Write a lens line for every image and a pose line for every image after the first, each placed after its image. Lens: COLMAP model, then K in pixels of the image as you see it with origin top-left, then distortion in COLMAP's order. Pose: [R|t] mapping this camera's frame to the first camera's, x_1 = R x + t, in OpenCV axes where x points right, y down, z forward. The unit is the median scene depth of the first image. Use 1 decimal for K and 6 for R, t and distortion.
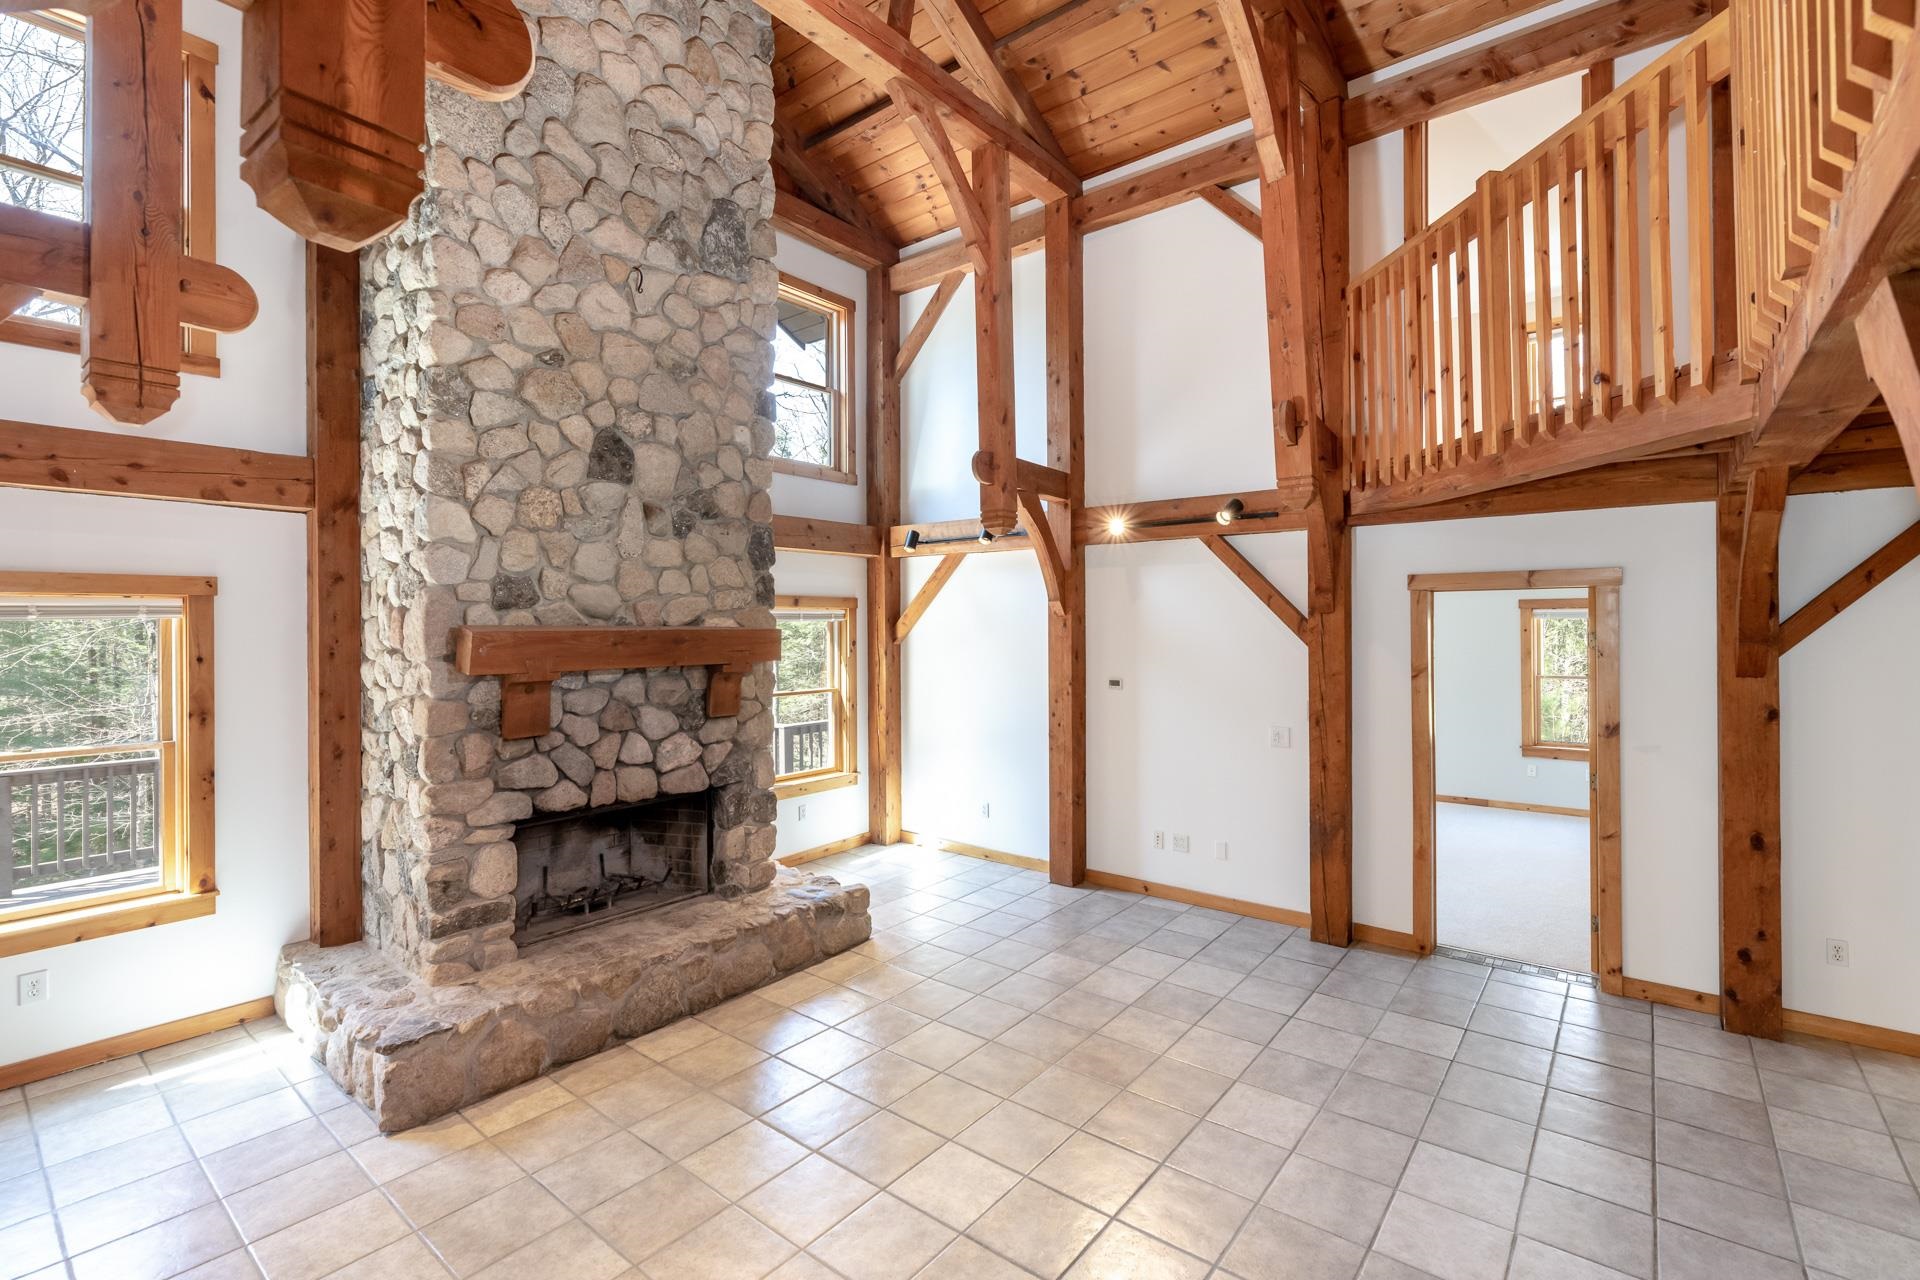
lens RADIAL K [[829.4, 0, 999.7], [0, 829.4, 616.0], [0, 0, 1]] dist [-0.000814, -0.001781]
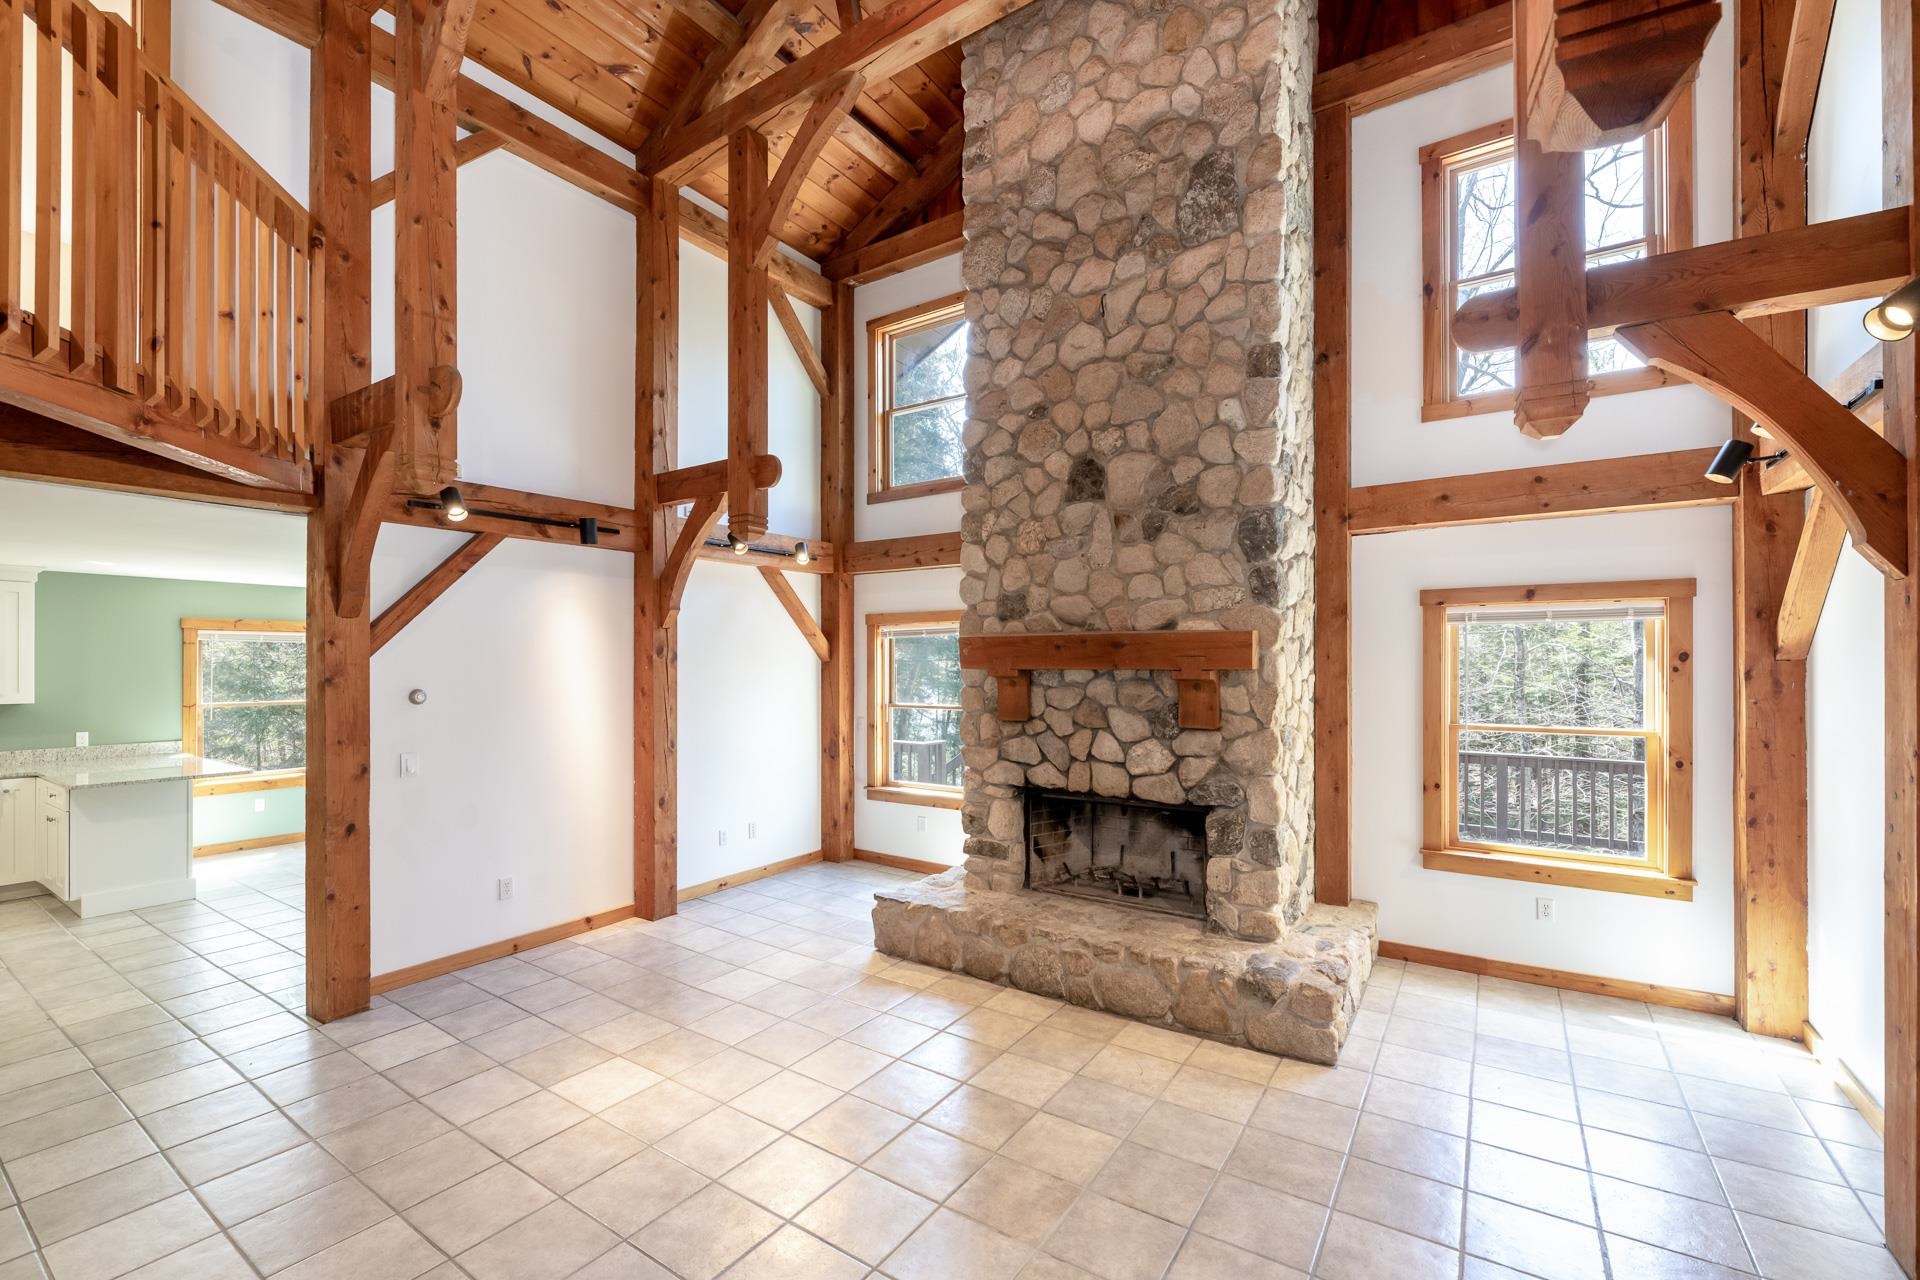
lens RADIAL K [[829.4, 0, 950.7], [0, 829.4, 658.7], [0, 0, 1]] dist [-0.000814, -0.001781]
pose [[0.053221, -0.001155, -0.998582, 0.610309], [0.013575, 0.999908, -0.000433, 0.044574], [0.998490, -0.013532, 0.053232, 0.741780]]
